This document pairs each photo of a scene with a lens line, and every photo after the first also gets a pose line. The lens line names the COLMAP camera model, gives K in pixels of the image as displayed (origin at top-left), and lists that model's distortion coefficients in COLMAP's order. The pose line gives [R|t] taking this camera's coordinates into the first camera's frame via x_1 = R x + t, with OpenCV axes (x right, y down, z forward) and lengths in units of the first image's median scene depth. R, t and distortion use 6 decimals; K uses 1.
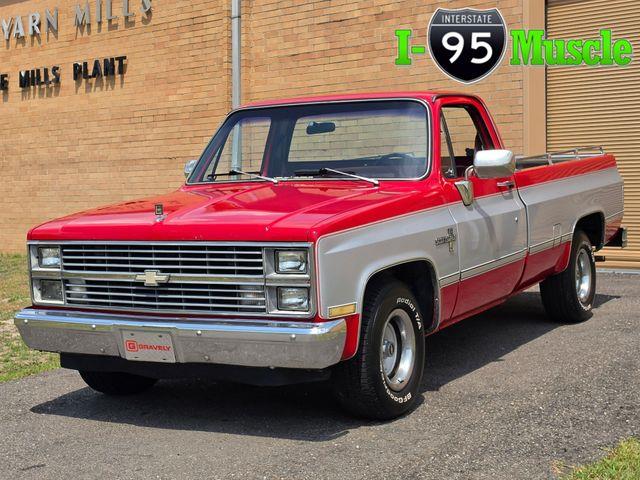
lens RADIAL K [[1043.7, 0, 284.3], [0, 1043.7, 212.7], [0, 0, 1]] dist [0.106252, 0.000000]
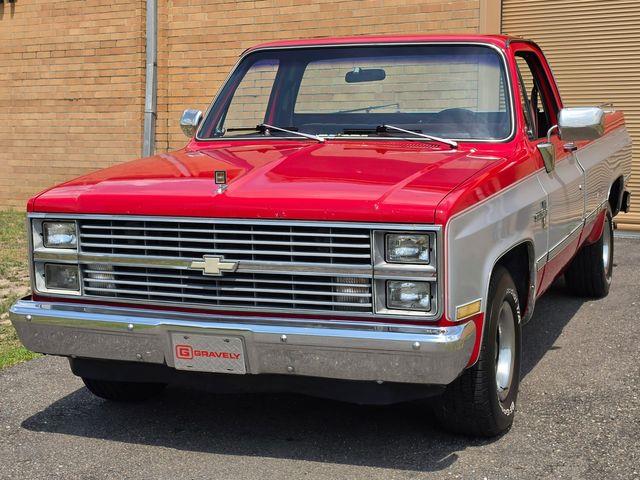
lens RADIAL K [[1063.3, 0, 317.3], [0, 1063.3, 207.0], [0, 0, 1]] dist [0.079822, 0.000000]
pose [[0.985898, 0.008955, 0.167110, -0.178806], [-0.016716, 0.998843, 0.045096, -0.017507], [-0.166513, -0.047254, 0.984906, 0.206760]]
